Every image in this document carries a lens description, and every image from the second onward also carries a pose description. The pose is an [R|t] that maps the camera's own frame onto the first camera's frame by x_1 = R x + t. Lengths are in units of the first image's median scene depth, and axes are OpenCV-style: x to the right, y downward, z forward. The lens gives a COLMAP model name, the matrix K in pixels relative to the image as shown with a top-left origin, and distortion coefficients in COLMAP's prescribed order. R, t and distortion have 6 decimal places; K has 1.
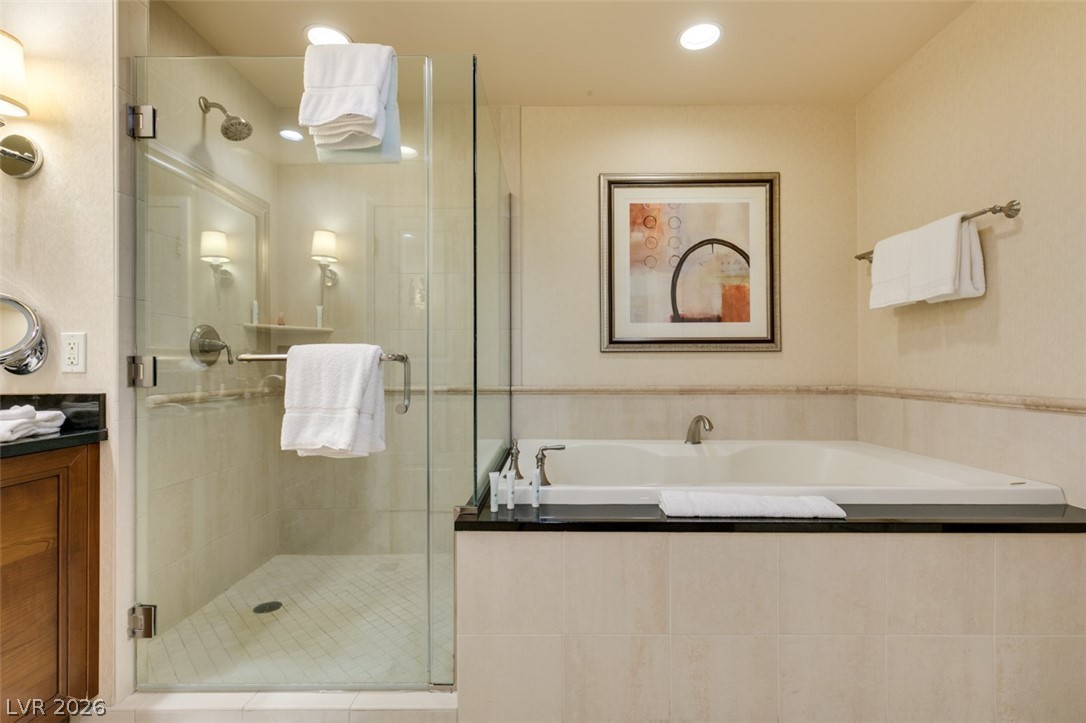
lens RADIAL K [[488.5, 0, 550.3], [0, 488.5, 363.1], [0, 0, 1]] dist [0.000103, 0.000374]
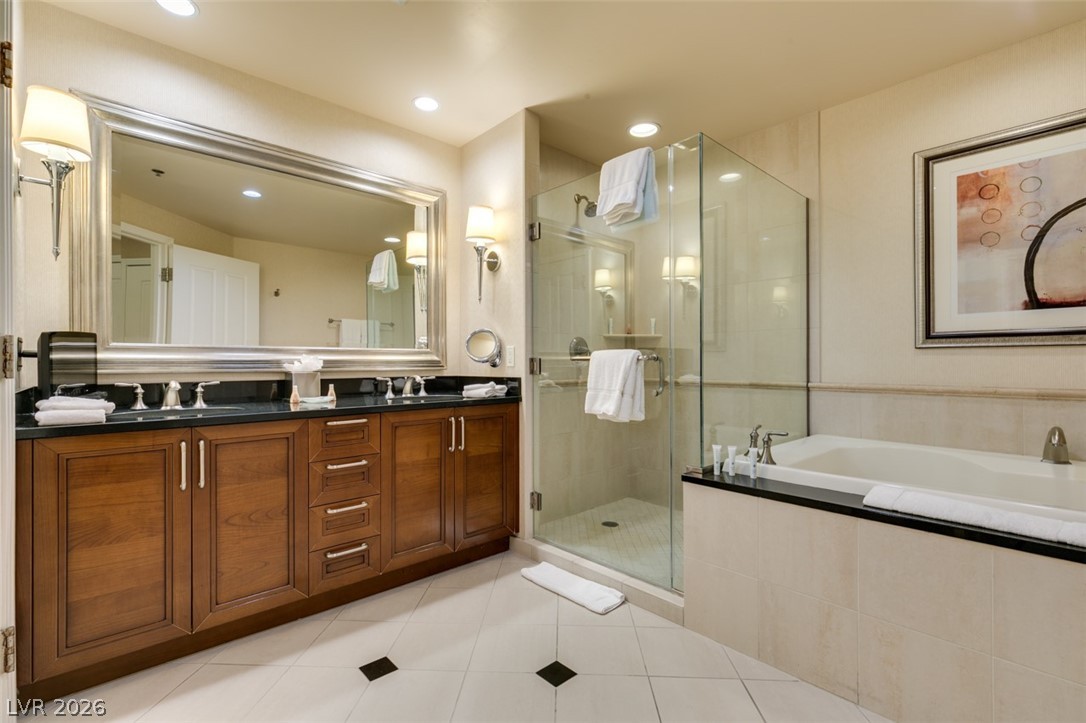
lens RADIAL K [[492.3, 0, 543.0], [0, 492.3, 361.5], [0, 0, 1]] dist [0.003483, -0.000162]
pose [[0.679765, 0.000150, -0.733430, 0.431541], [0.003845, 0.999986, 0.003768, -0.006034], [0.733420, -0.005382, 0.679754, -0.193328]]
